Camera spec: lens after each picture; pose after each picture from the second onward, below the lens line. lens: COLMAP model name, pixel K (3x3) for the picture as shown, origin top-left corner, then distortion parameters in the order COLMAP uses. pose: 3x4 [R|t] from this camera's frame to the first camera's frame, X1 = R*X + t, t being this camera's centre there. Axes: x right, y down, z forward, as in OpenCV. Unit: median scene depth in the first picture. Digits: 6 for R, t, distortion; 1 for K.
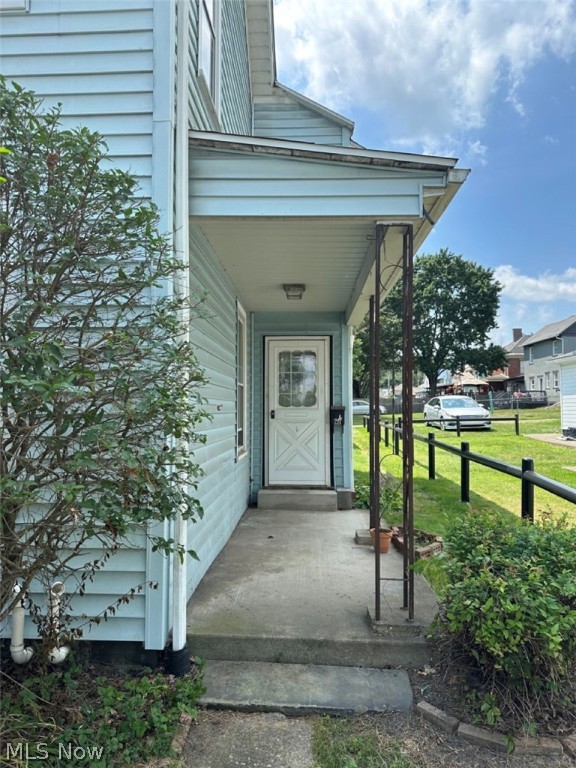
lens RADIAL K [[540.5, 0, 290.0], [0, 540.5, 389.3], [0, 0, 1]] dist [0.061378, -0.084281]
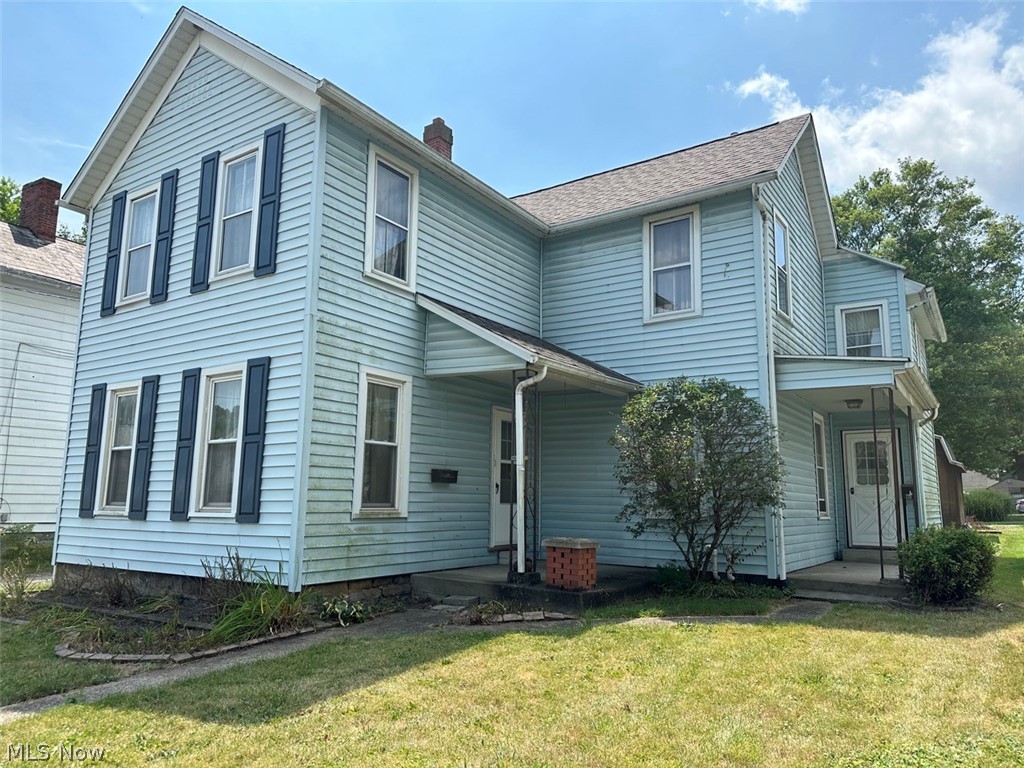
lens RADIAL K [[720.7, 0, 508.9], [0, 720.7, 380.9], [0, 0, 1]] dist [0.061378, -0.084281]
pose [[0.852080, -0.075824, -0.517890, 0.025742], [0.005376, 0.990667, -0.136198, 0.002411], [0.523384, 0.113268, 0.844535, -0.126858]]
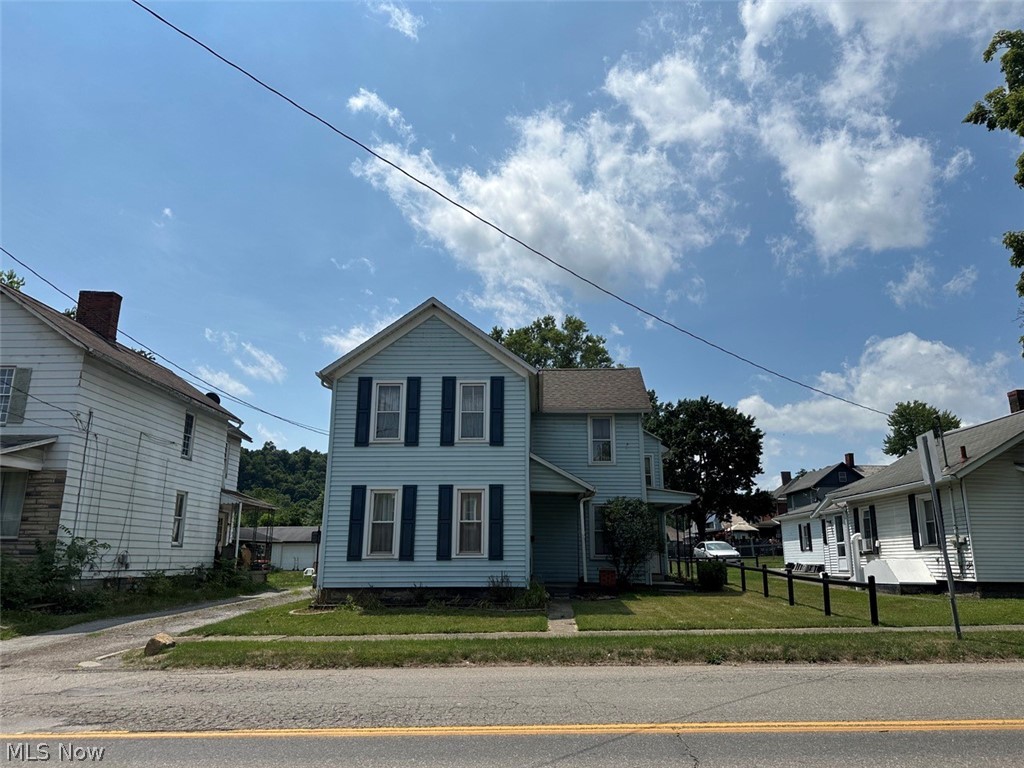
lens RADIAL K [[720.7, 0, 513.2], [0, 720.7, 376.8], [0, 0, 1]] dist [0.061378, -0.084281]
pose [[0.999961, 0.007378, 0.004897, -0.092309], [-0.006176, 0.977380, -0.211401, -0.001368], [-0.006346, 0.211362, 0.977387, -0.367079]]
